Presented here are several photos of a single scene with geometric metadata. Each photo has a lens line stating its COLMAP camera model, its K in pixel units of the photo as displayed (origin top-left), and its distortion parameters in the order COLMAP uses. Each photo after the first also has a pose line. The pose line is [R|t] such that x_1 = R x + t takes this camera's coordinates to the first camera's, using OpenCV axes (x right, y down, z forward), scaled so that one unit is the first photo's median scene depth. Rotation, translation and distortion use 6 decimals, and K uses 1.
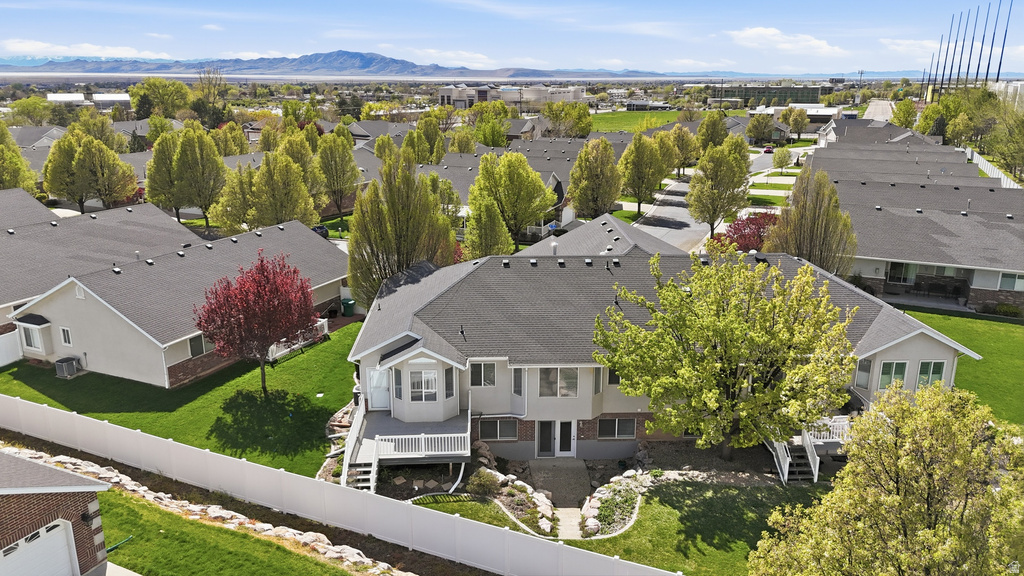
lens RADIAL K [[750.9, 0, 512.0], [0, 750.9, 288.0], [0, 0, 1]] dist [0.076081, -0.066018]
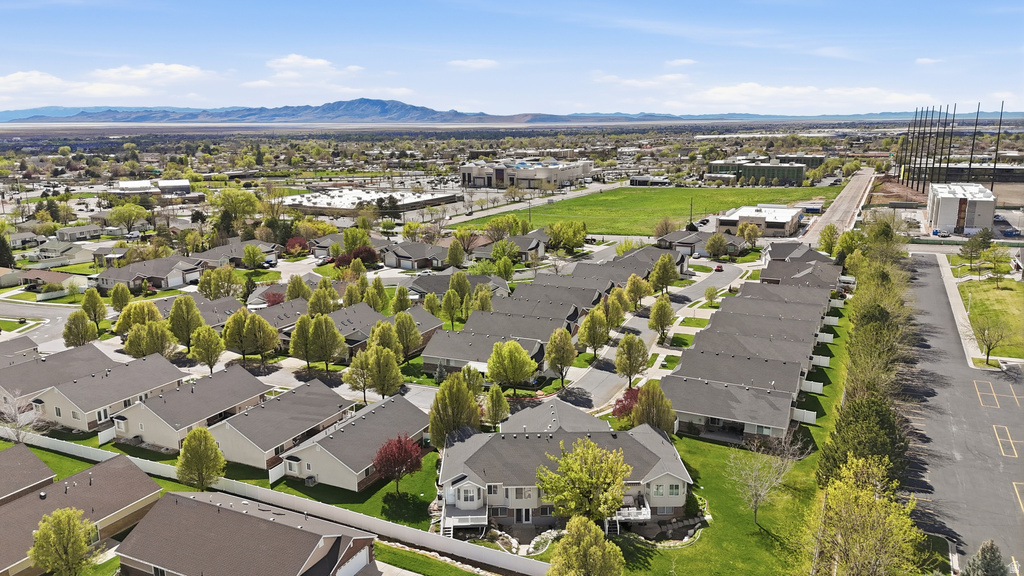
lens RADIAL K [[750.9, 0, 512.0], [0, 750.9, 288.0], [0, 0, 1]] dist [0.076081, -0.066018]
pose [[0.999674, -0.005925, -0.024837, 0.087491], [0.004567, 0.998511, -0.054356, -0.399291], [0.025122, 0.054225, 0.998213, -1.464066]]
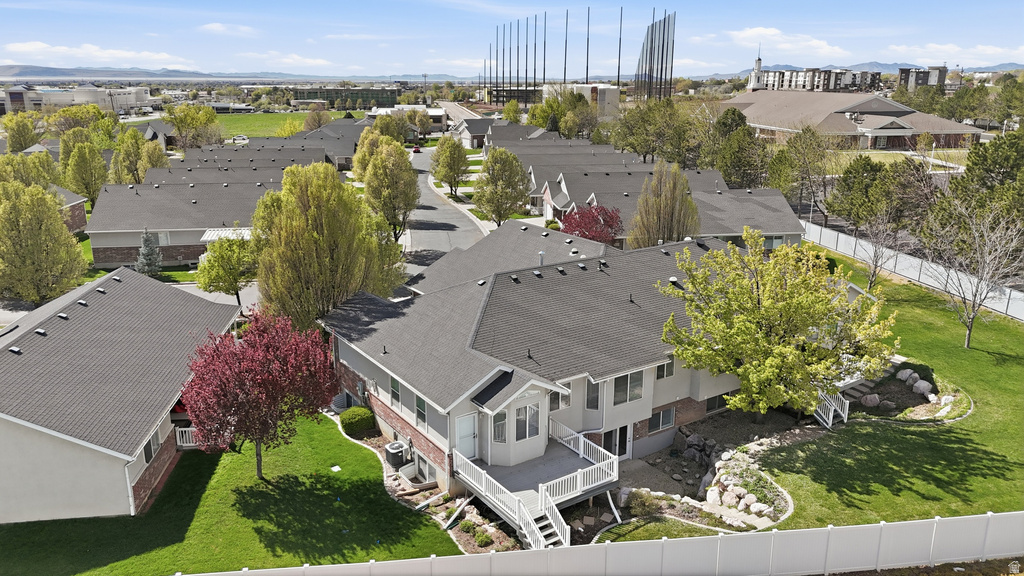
lens RADIAL K [[750.9, 0, 512.0], [0, 750.9, 288.0], [0, 0, 1]] dist [0.076081, -0.066018]
pose [[0.848987, -0.143566, 0.508537, -0.540169], [0.144416, 0.988785, 0.038047, -0.063504], [-0.508297, 0.041140, 0.860199, 0.203721]]
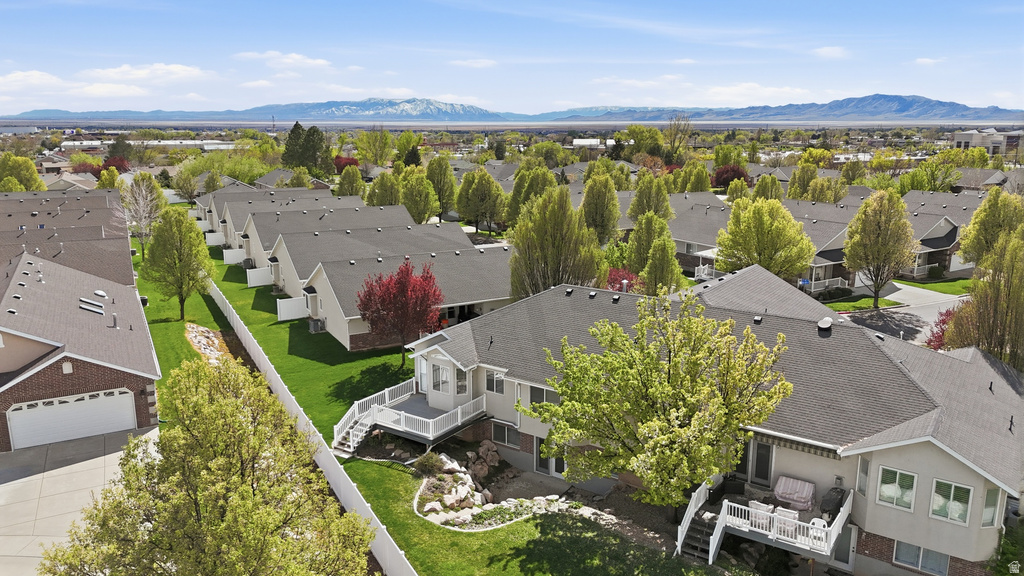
lens RADIAL K [[750.9, 0, 512.0], [0, 750.9, 288.0], [0, 0, 1]] dist [0.076081, -0.066018]
pose [[0.797378, 0.130841, -0.589125, 0.611995], [-0.164137, 0.986433, -0.003078, -0.024230], [0.580730, 0.099151, 0.808036, 0.087054]]
